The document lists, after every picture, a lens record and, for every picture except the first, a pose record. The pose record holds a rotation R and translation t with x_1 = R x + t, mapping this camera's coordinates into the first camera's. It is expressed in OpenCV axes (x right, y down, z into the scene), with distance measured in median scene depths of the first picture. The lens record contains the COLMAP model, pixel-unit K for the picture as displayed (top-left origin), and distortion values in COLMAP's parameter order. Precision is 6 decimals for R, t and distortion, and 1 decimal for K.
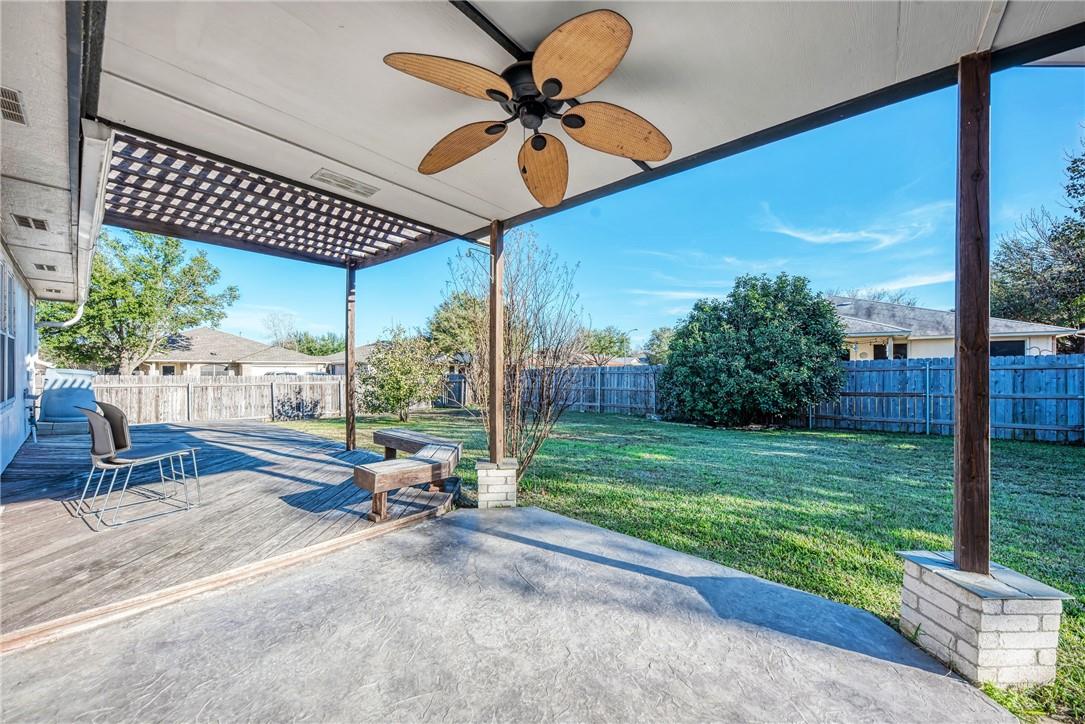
lens RADIAL K [[398.7, 0, 542.5], [0, 398.7, 362.0], [0, 0, 1]] dist [0.001023, -0.004773]
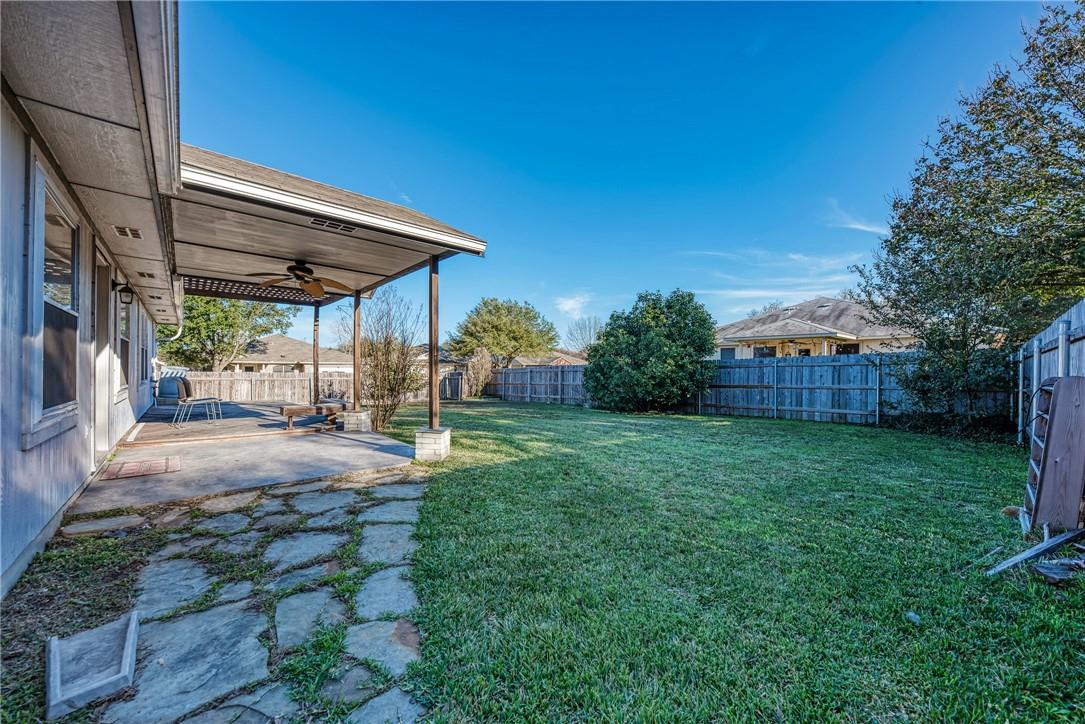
lens RADIAL K [[398.7, 0, 542.5], [0, 398.7, 362.0], [0, 0, 1]] dist [0.001023, -0.004773]
pose [[0.990789, -0.002952, -0.135382, 0.251606], [0.002678, 0.999994, -0.002208, 0.004116], [0.135387, 0.001825, 0.990791, -0.199049]]
